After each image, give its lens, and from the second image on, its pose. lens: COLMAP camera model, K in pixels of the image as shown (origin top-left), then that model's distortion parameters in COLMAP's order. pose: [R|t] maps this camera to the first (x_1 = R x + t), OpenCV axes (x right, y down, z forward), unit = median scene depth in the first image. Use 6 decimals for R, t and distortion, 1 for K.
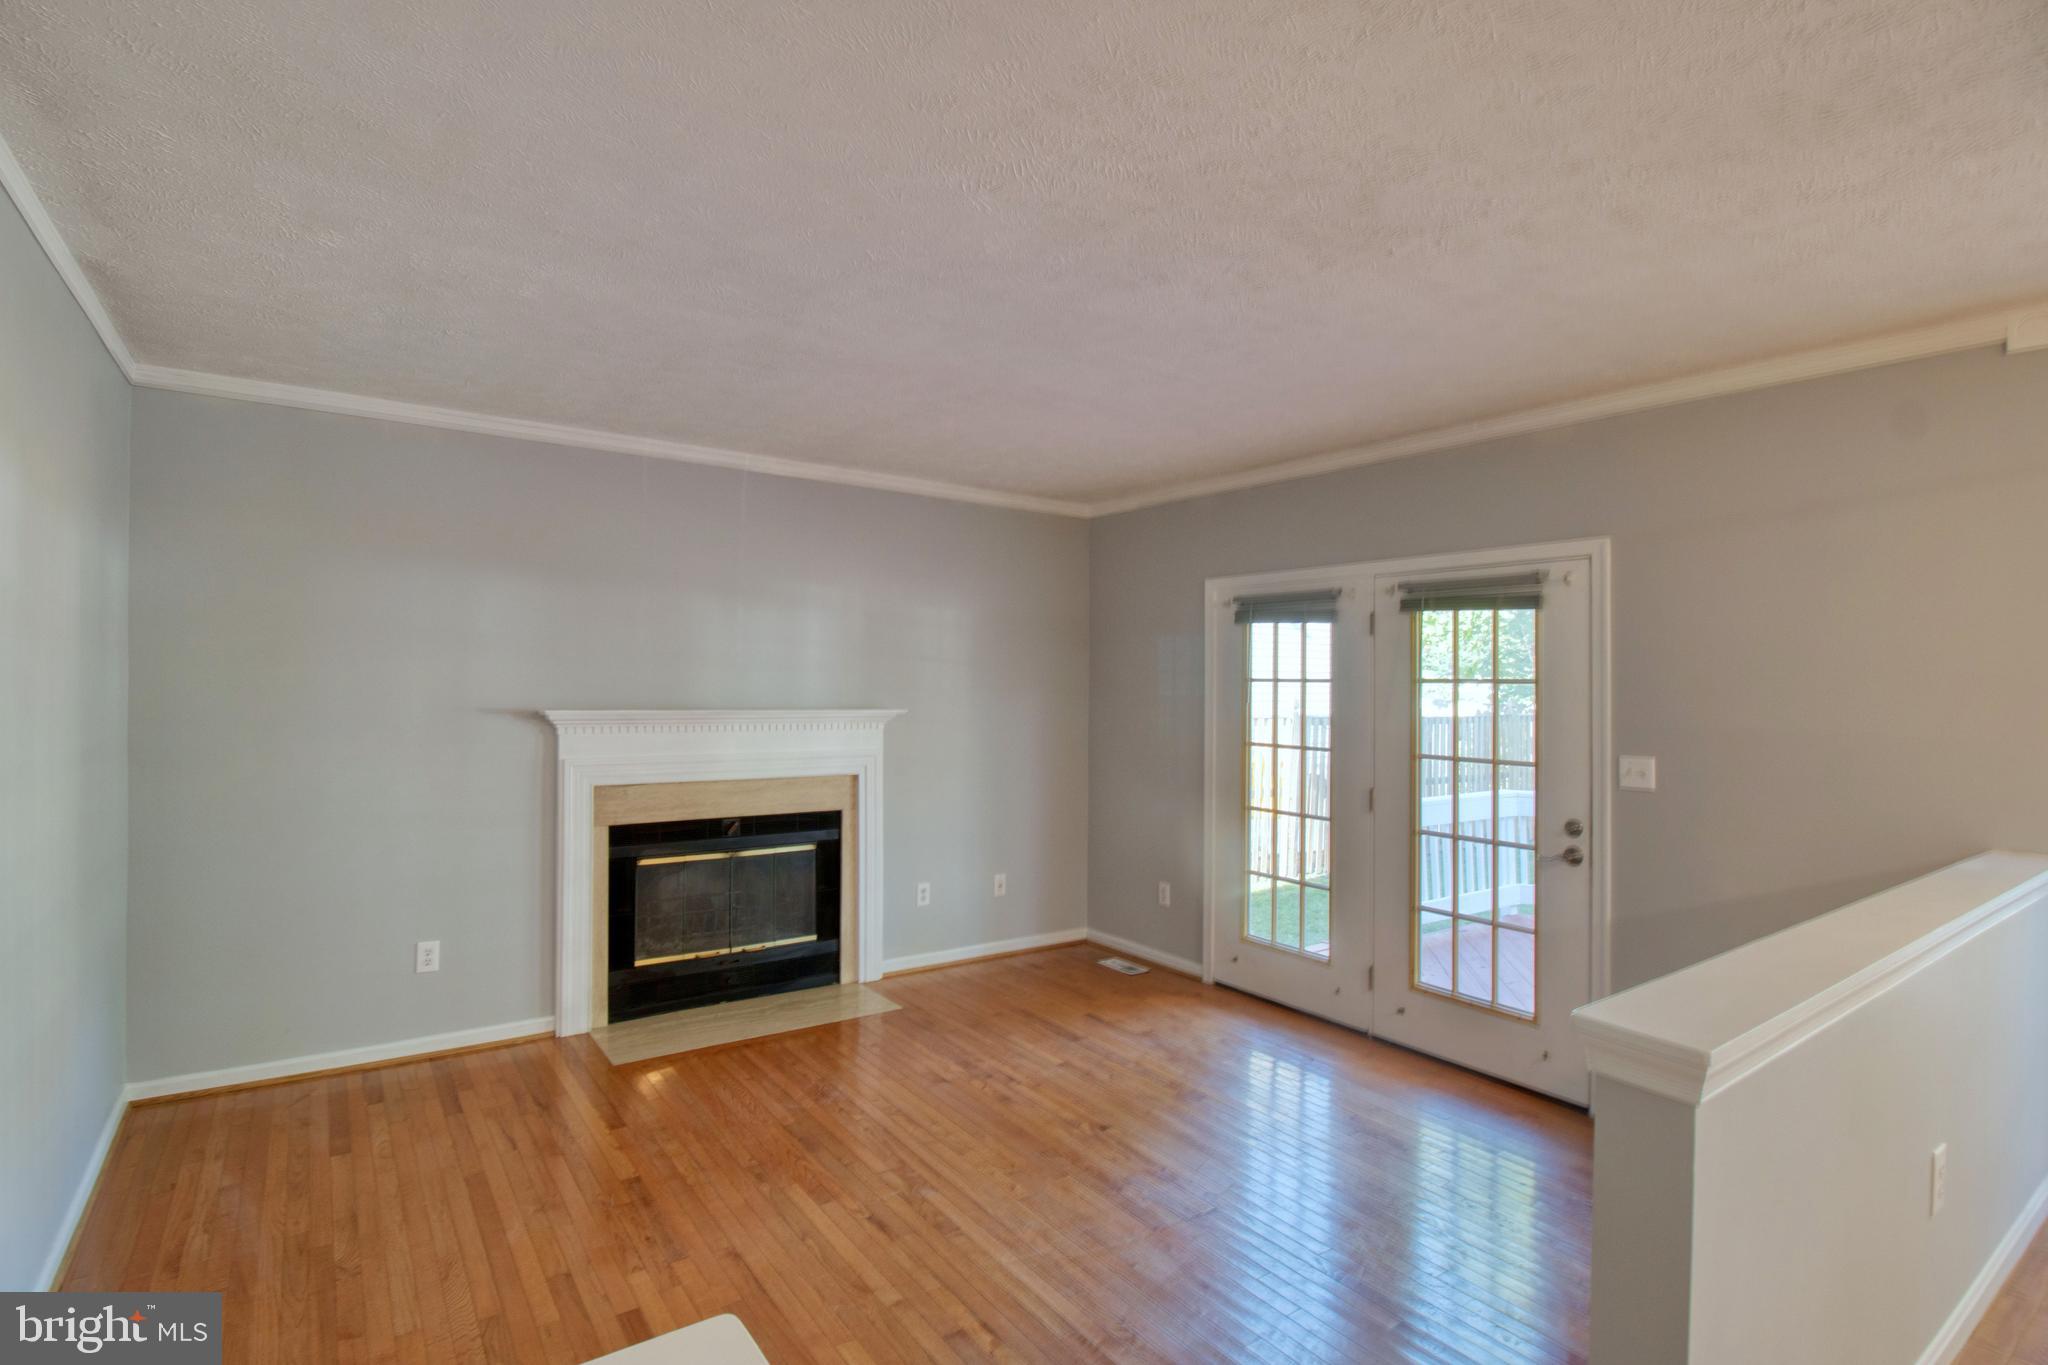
lens RADIAL K [[971.1, 0, 991.1], [0, 971.1, 670.5], [0, 0, 1]] dist [0.002644, -0.009482]
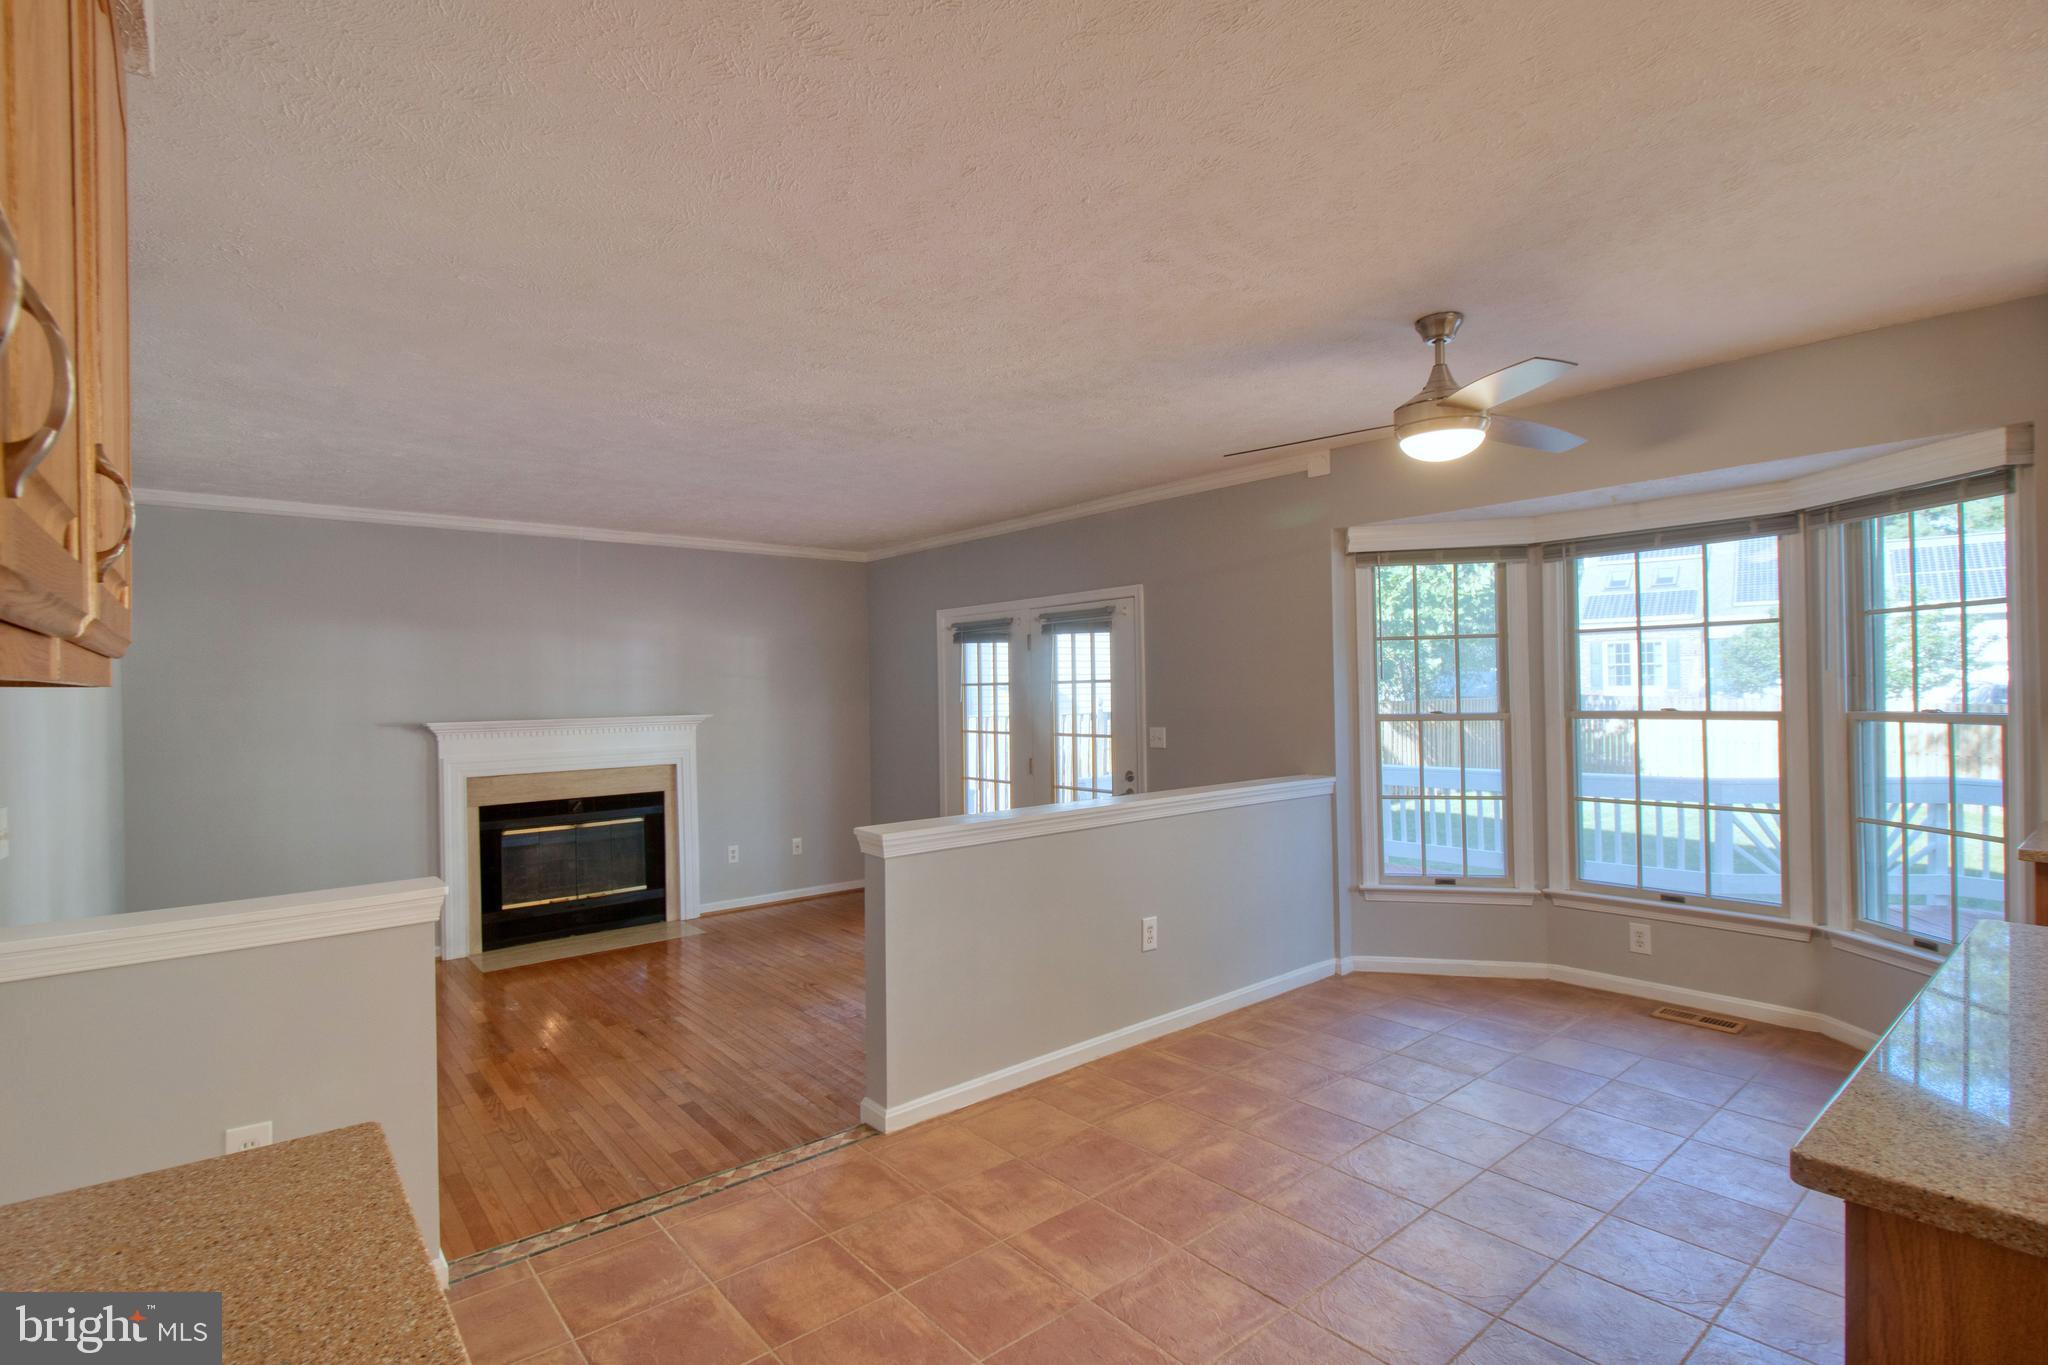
lens RADIAL K [[971.1, 0, 991.1], [0, 971.1, 670.5], [0, 0, 1]] dist [0.002644, -0.009482]
pose [[0.997089, -0.031077, 0.069631, 0.221038], [0.031524, 0.999489, -0.005334, -0.000858], [-0.069430, 0.007514, 0.997559, -0.387851]]
